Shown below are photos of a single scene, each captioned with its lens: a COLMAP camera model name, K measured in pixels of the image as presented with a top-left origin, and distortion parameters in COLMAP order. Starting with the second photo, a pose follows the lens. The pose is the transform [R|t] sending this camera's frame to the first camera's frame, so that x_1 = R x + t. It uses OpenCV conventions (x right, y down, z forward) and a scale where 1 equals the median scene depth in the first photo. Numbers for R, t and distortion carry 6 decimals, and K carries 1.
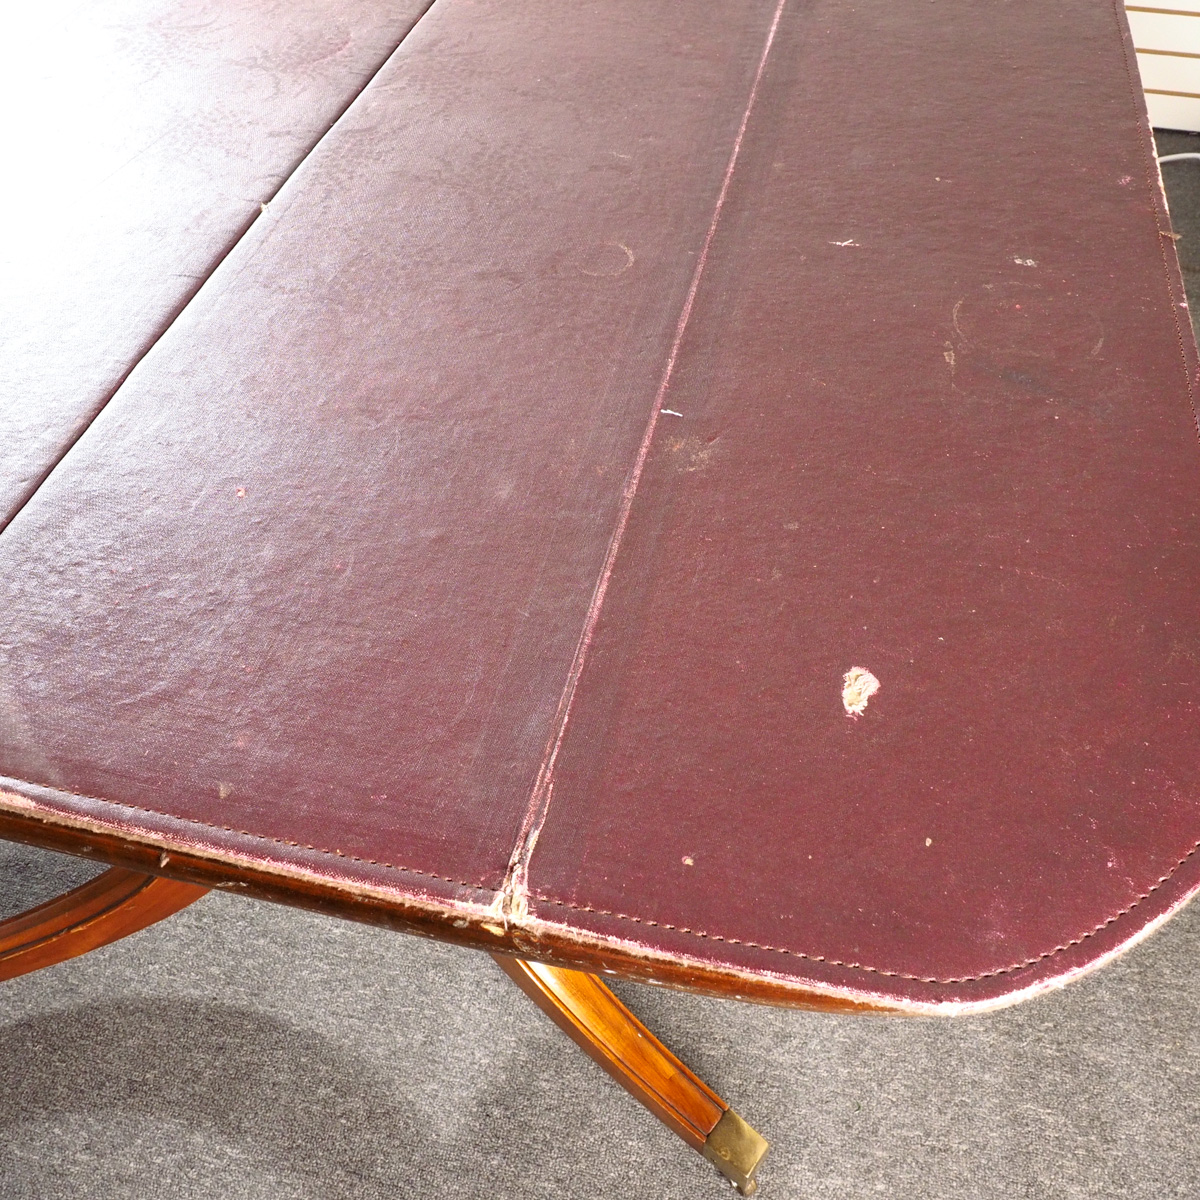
lens RADIAL K [[1160.3, 0, 598.3], [0, 1160.3, 572.7], [0, 0, 1]] dist [-0.005447, 0.000000]
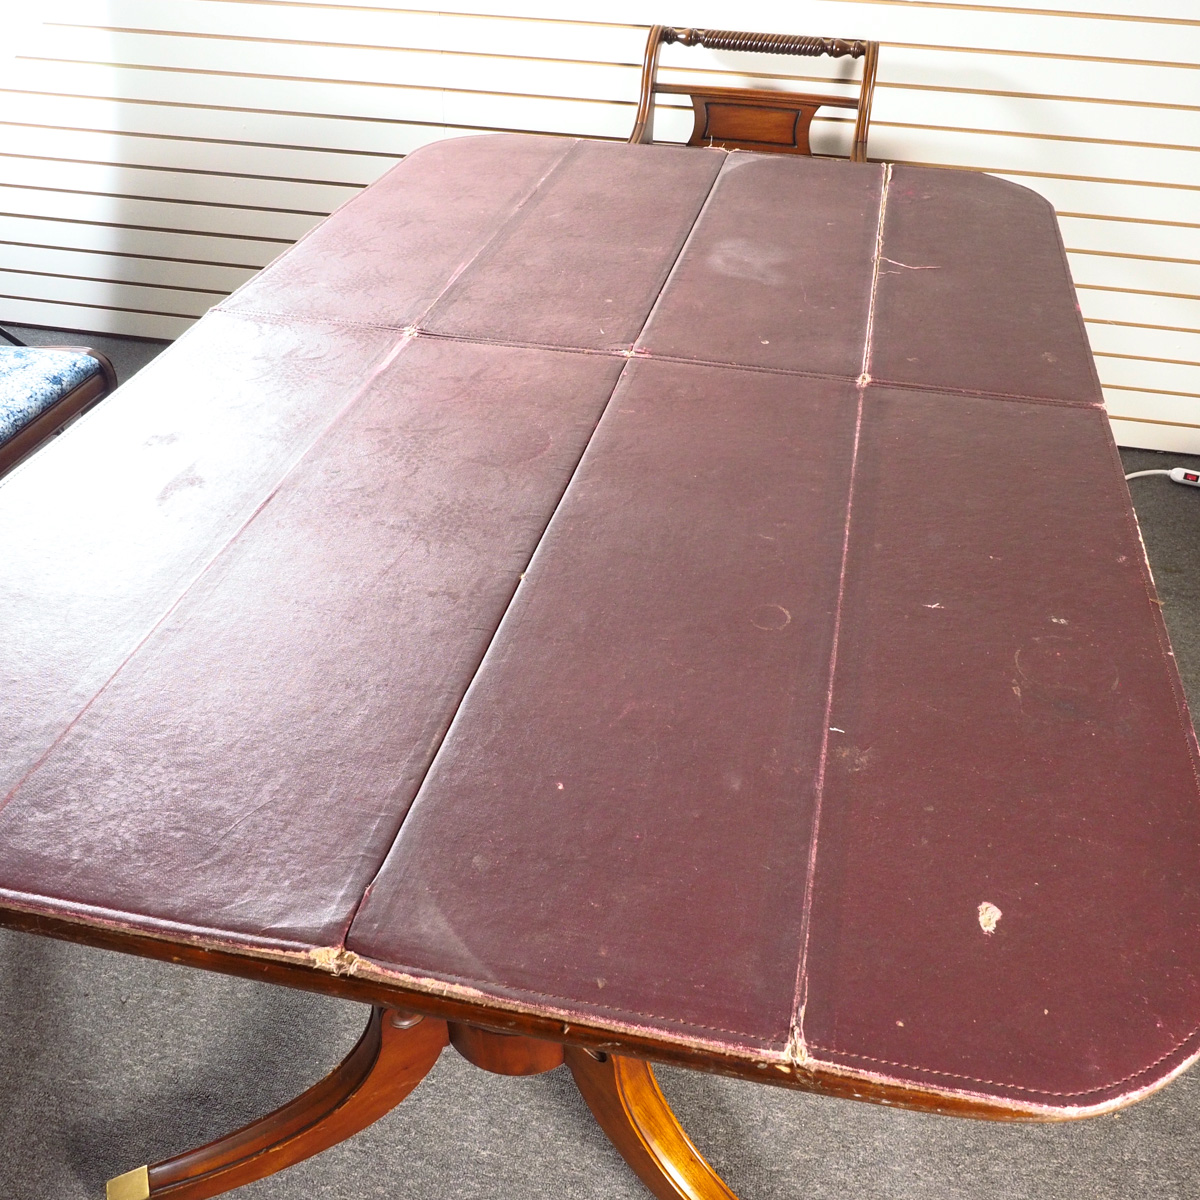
lens RADIAL K [[1160.3, 0, 626.4], [0, 1160.3, 615.1], [0, 0, 1]] dist [-0.005447, 0.000000]
pose [[0.999623, 0.001921, 0.027372, -0.243320], [0.003074, 0.983426, -0.181284, -0.013805], [-0.027267, 0.181300, 0.983050, -0.472621]]
